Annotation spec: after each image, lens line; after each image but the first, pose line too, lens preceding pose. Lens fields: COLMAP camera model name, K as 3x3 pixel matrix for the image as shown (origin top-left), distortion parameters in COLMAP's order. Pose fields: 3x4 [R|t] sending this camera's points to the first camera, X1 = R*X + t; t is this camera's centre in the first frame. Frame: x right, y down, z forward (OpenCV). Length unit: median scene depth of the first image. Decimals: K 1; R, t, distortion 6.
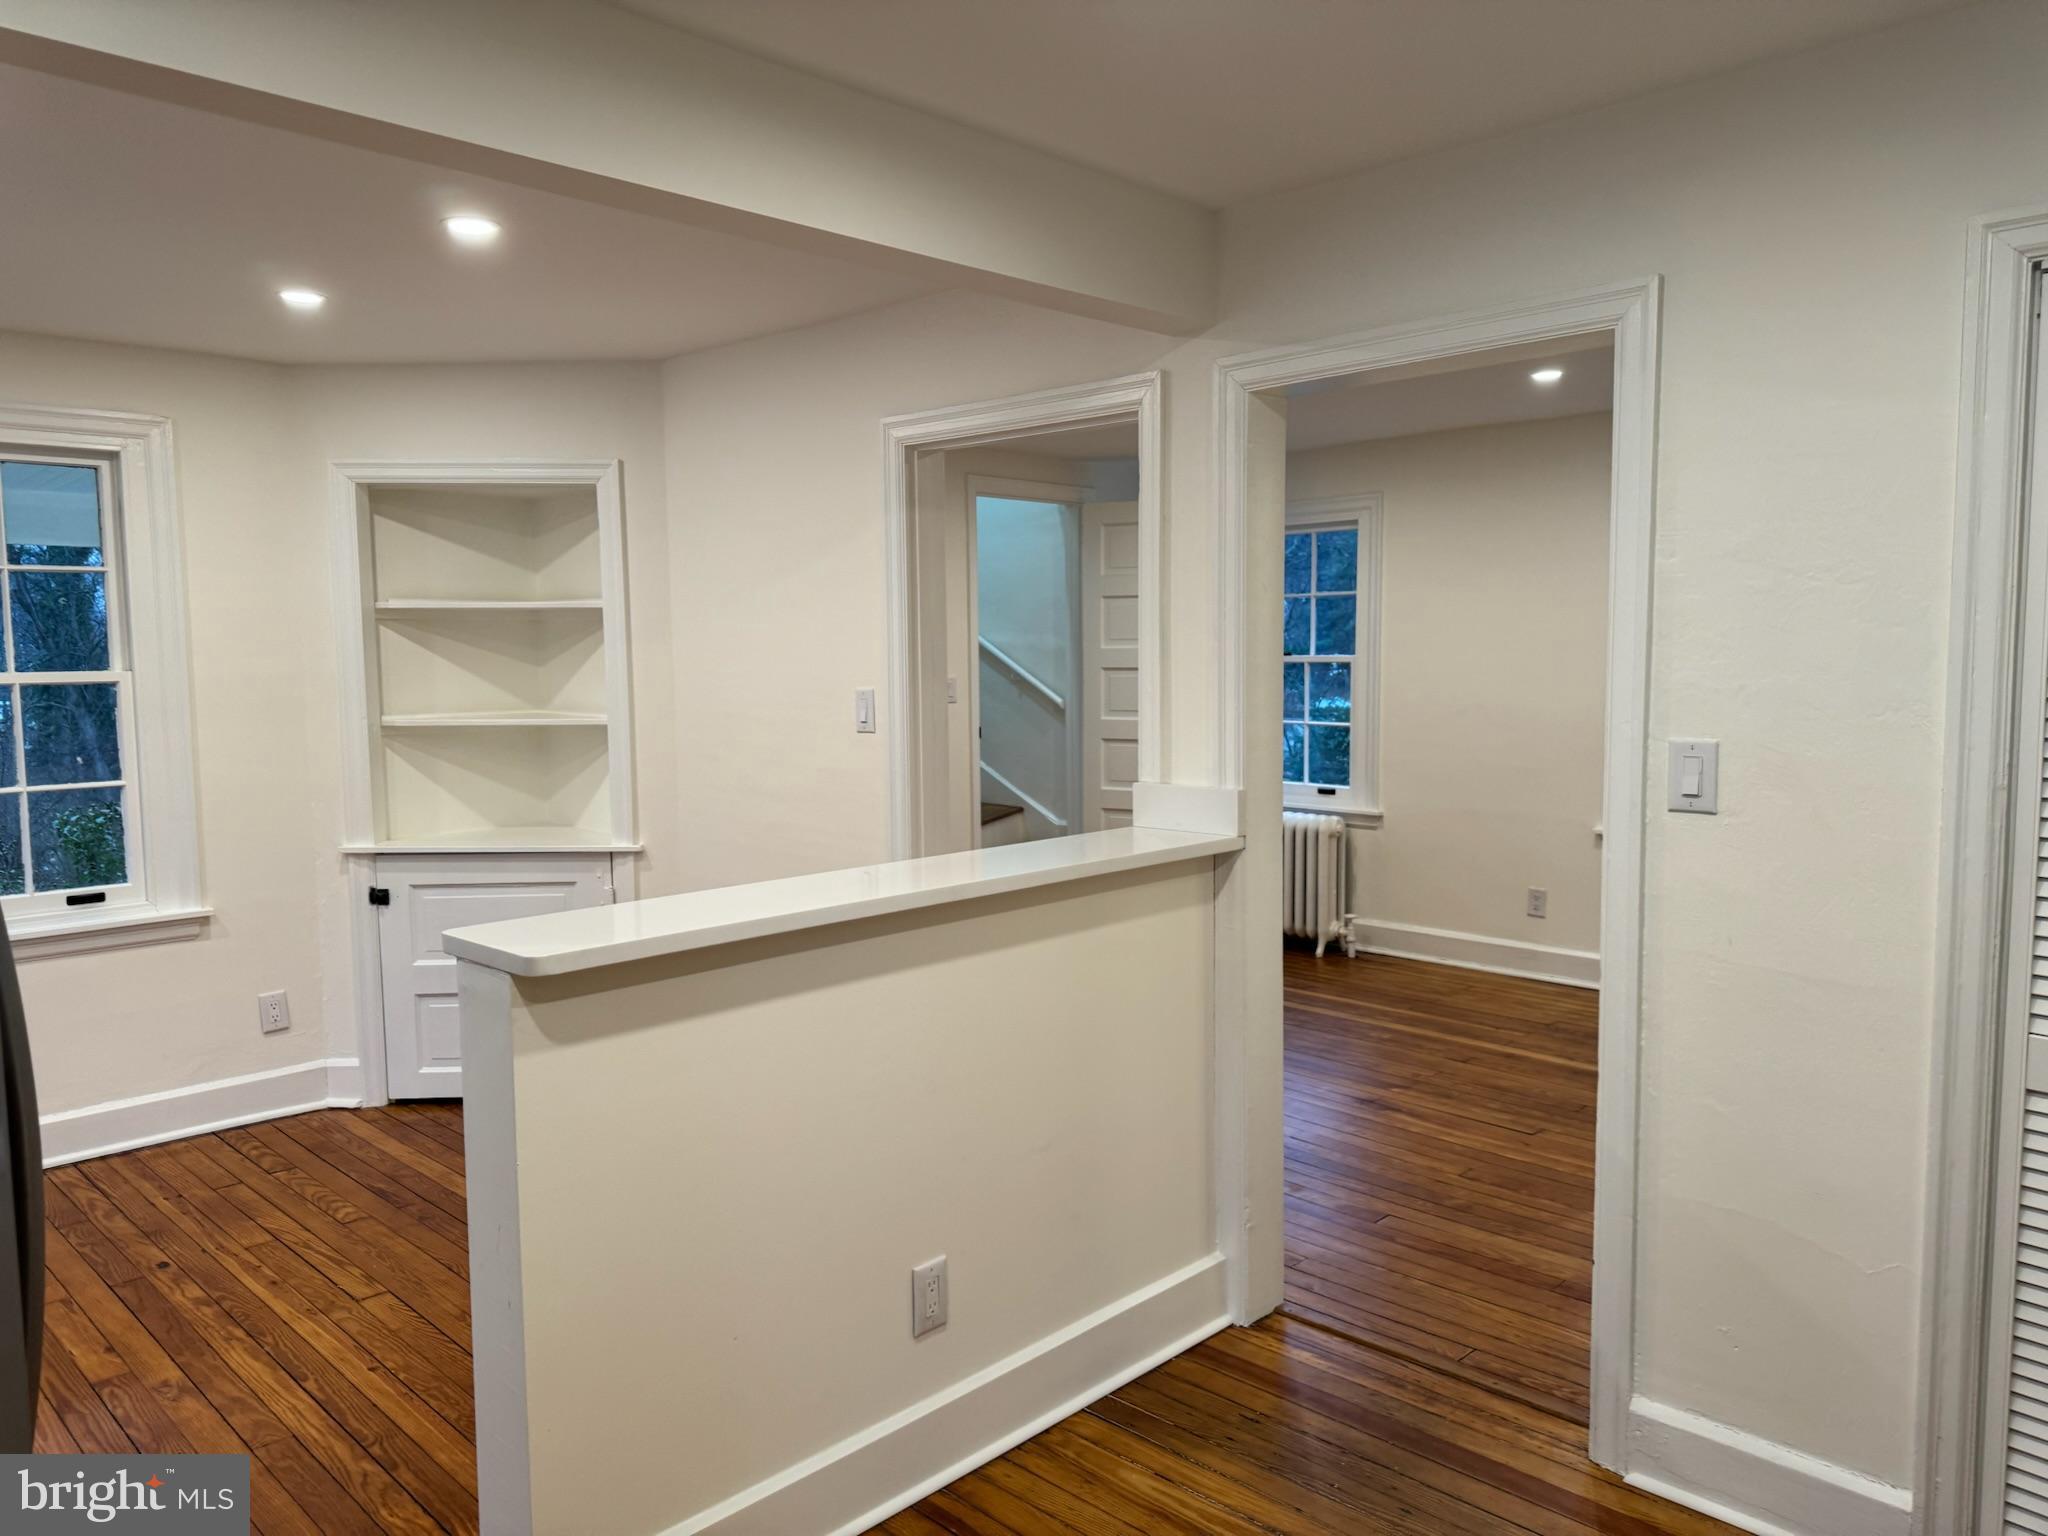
lens RADIAL K [[1444.3, 0, 1031.8], [0, 1444.3, 759.3], [0, 0, 1]] dist [0.079444, -0.093290]
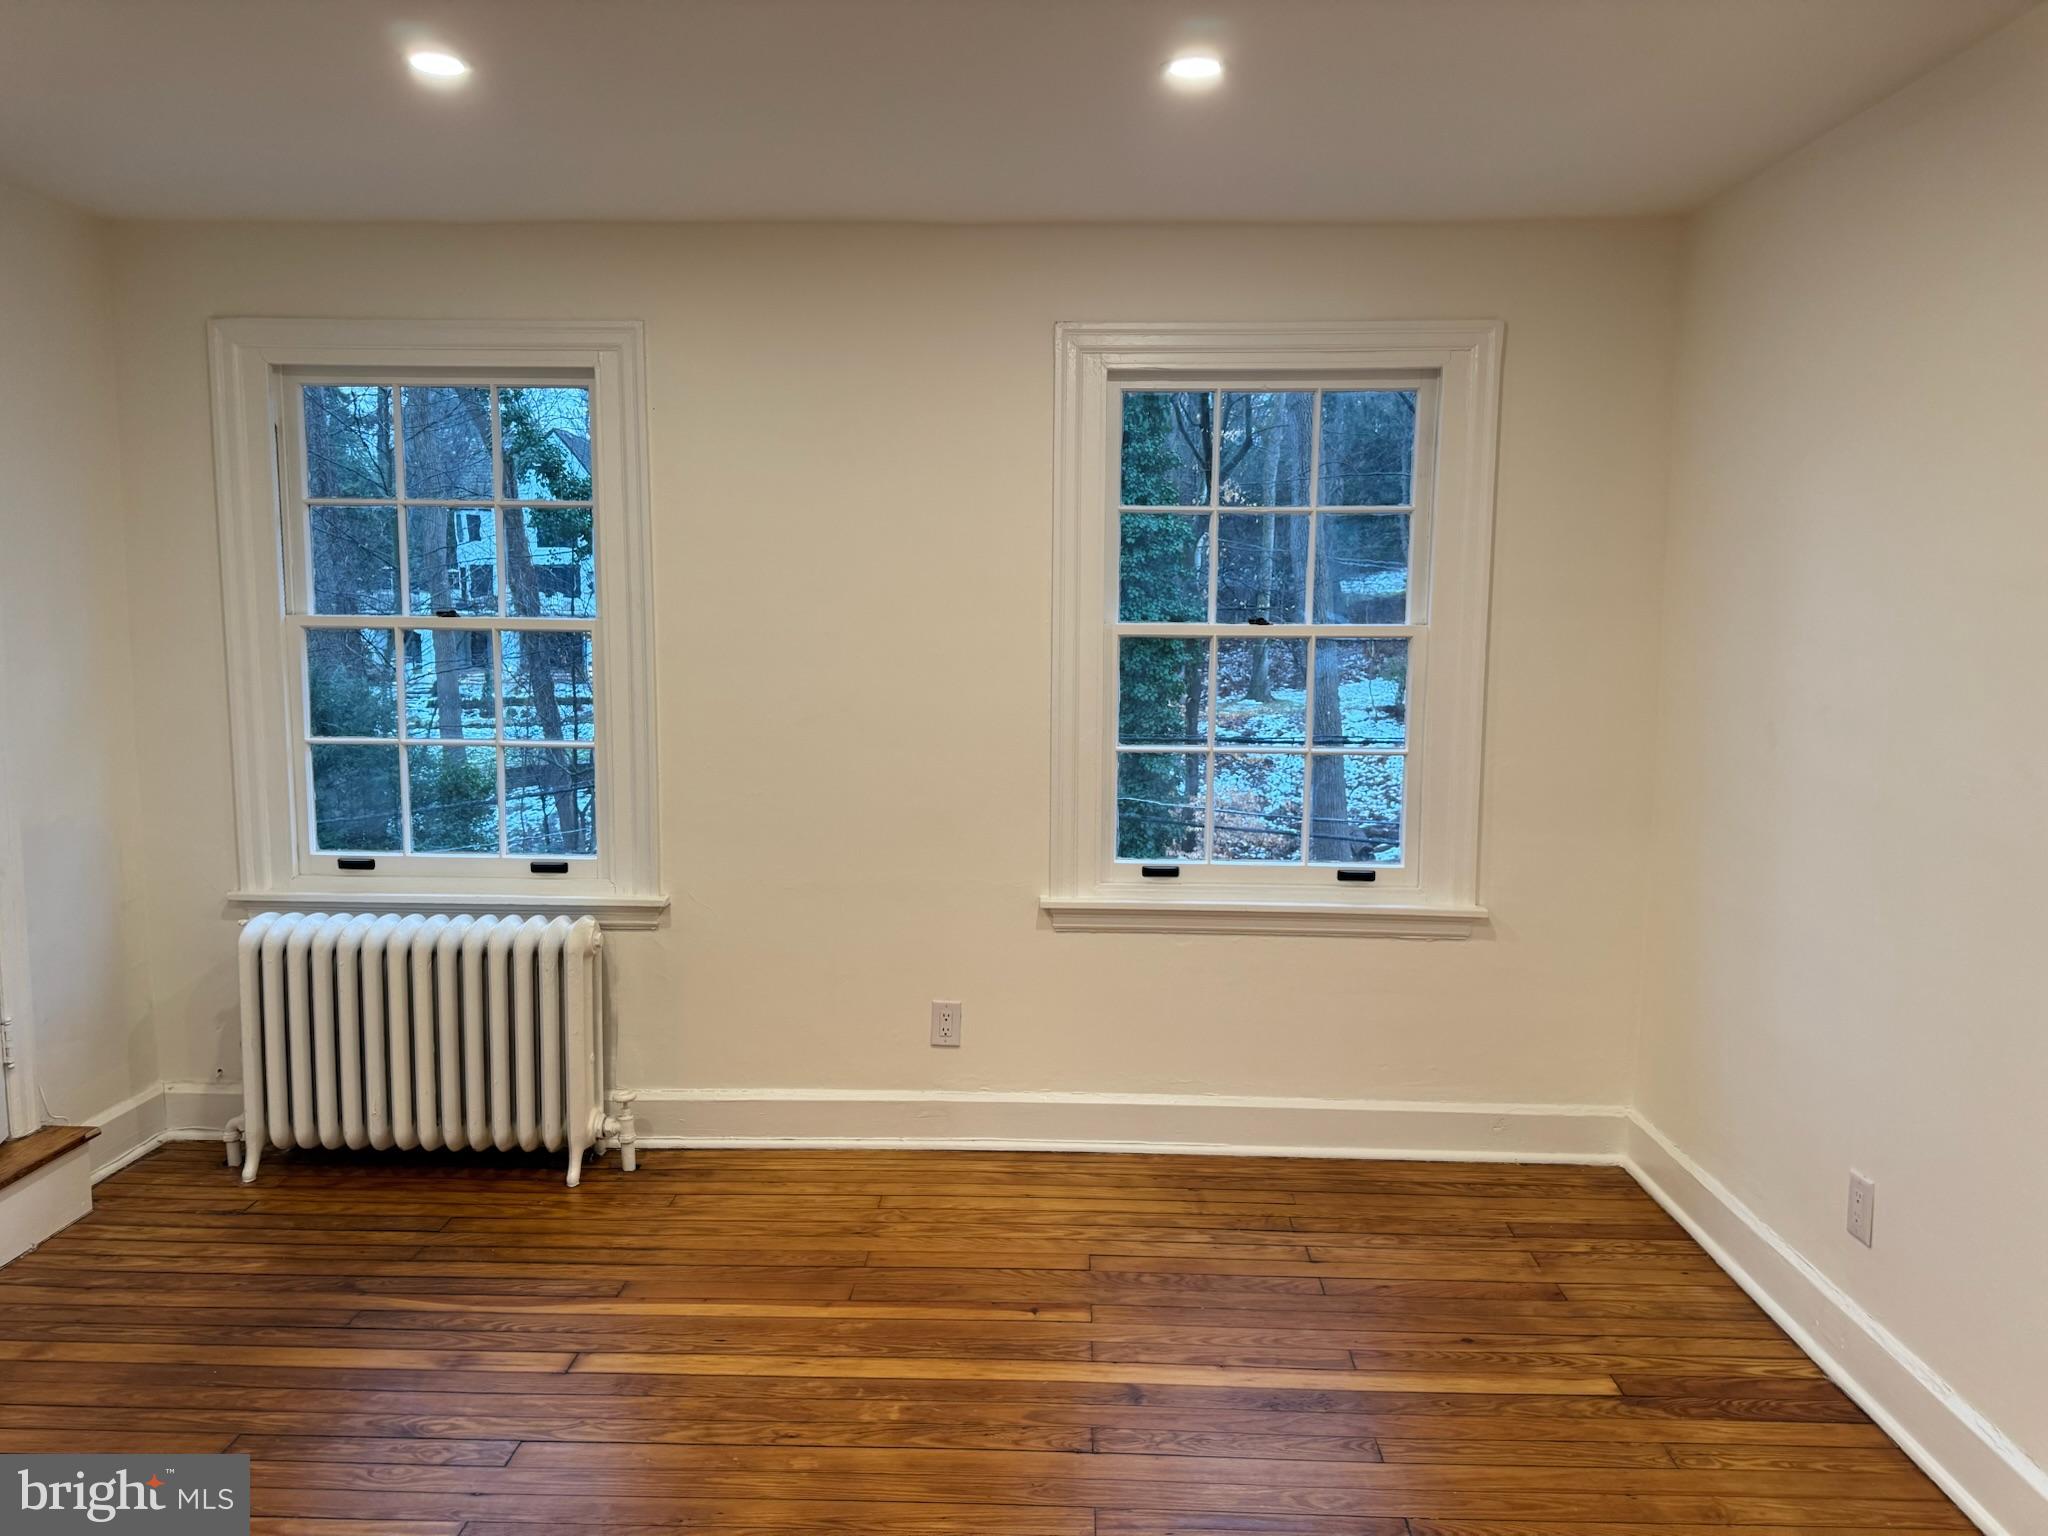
lens RADIAL K [[1399.3, 0, 1023.6], [0, 1399.3, 754.6], [0, 0, 1]] dist [0.014132, 0.001687]
pose [[0.732867, -0.057110, 0.677971, -0.013384], [0.040170, 0.998365, 0.040676, -0.022360], [-0.679185, -0.002576, 0.733962, 0.321096]]
